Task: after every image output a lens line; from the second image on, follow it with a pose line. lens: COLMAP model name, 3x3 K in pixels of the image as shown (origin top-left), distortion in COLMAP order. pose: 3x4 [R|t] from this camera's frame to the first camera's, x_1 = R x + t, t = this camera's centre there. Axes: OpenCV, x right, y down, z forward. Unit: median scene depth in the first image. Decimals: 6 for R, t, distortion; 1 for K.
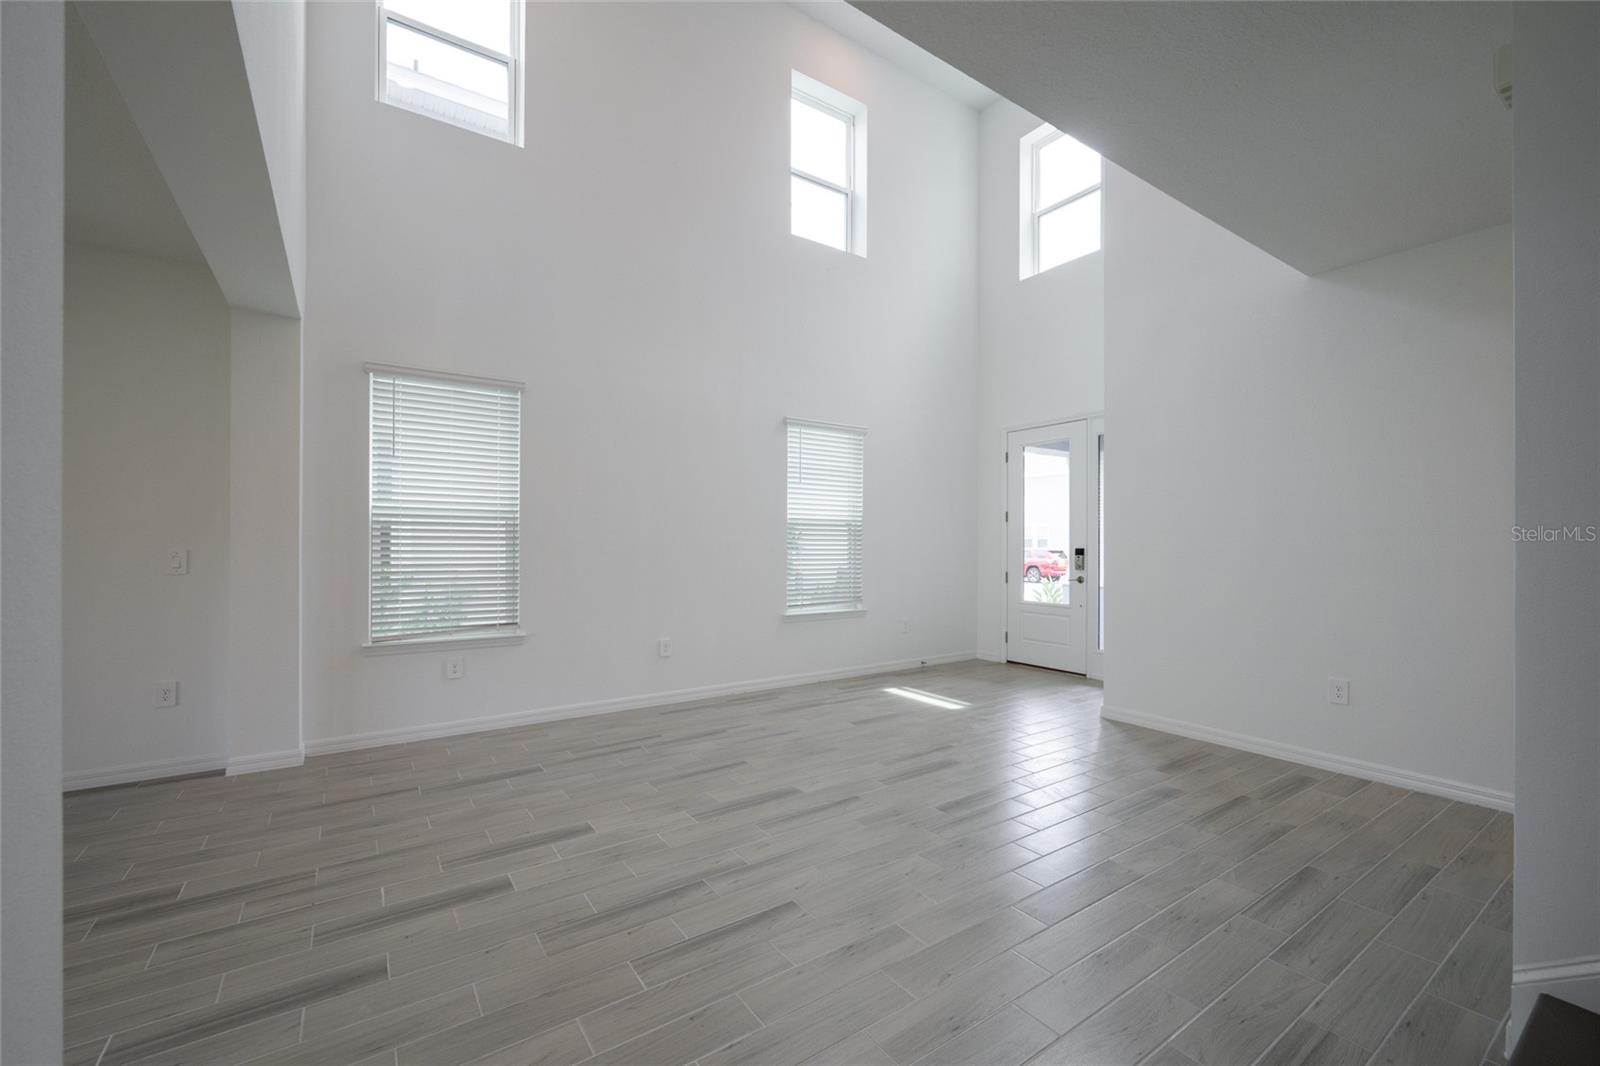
lens RADIAL K [[651.9, 0, 799.3], [0, 651.9, 545.1], [0, 0, 1]] dist [-0.001935, -0.000120]
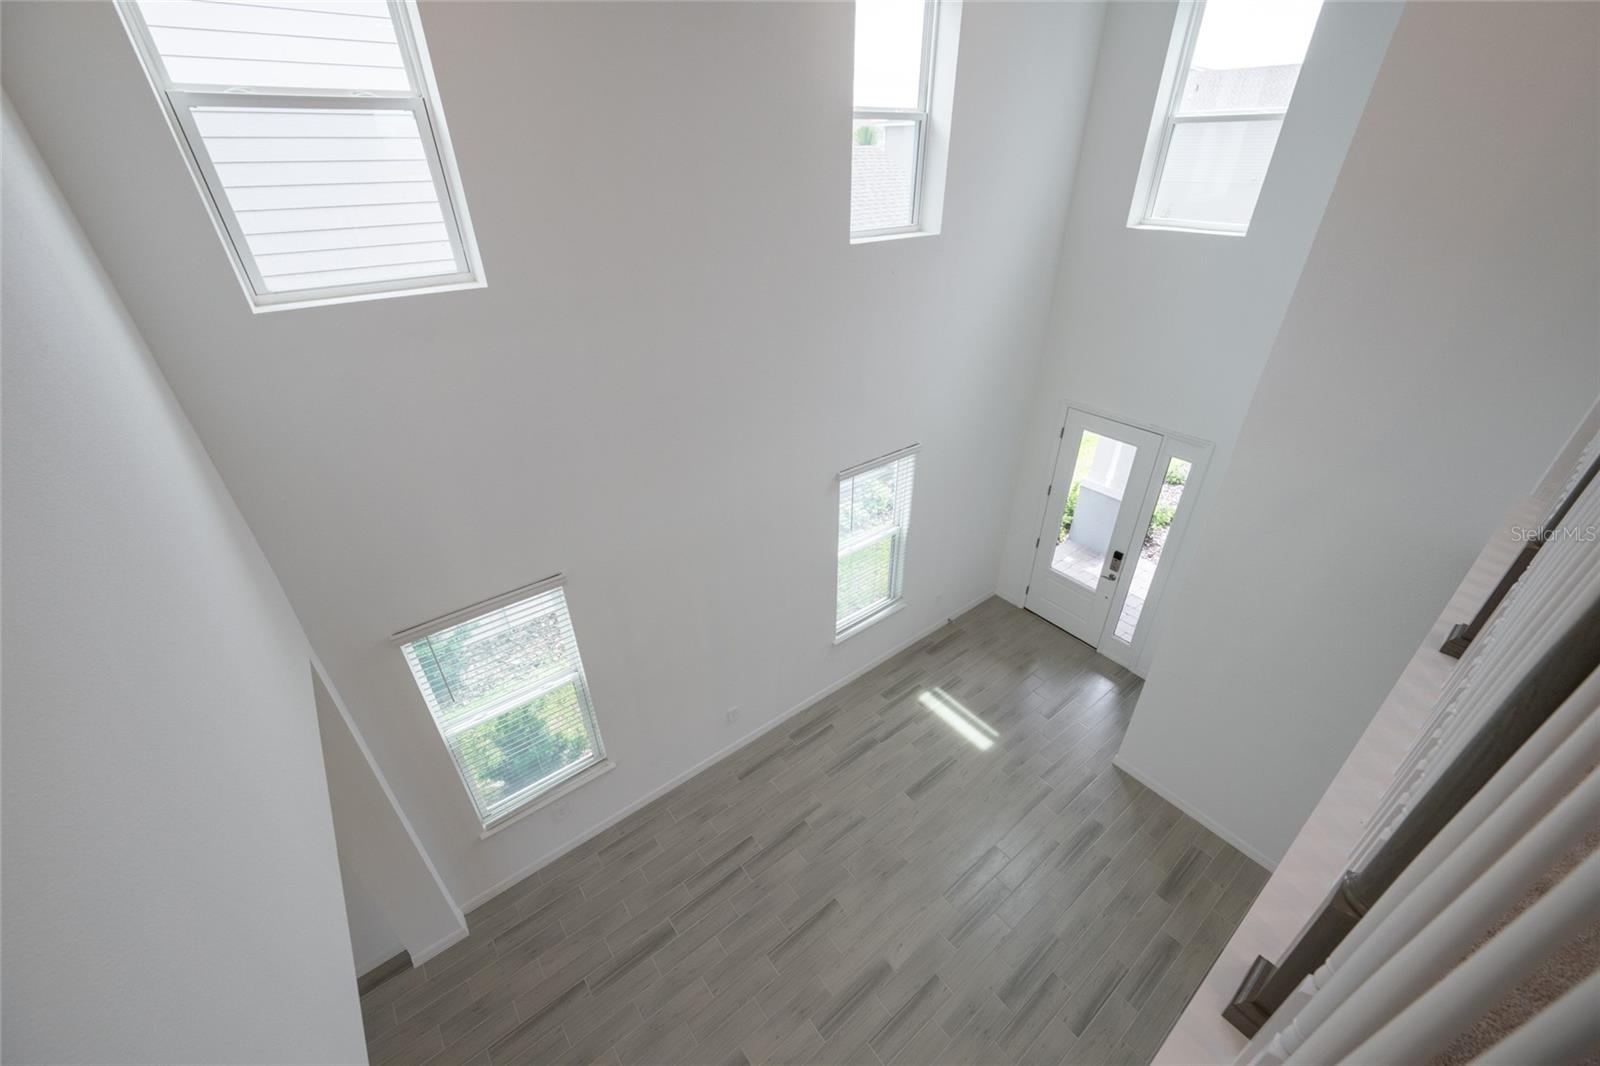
lens RADIAL K [[623.1, 0, 807.9], [0, 623.1, 535.5], [0, 0, 1]] dist [0.001417, 0.000114]
pose [[0.997926, -0.040555, 0.049993, -0.134340], [0.008252, 0.850786, 0.525448, -0.709351], [-0.063843, -0.523945, 0.849356, 0.293445]]
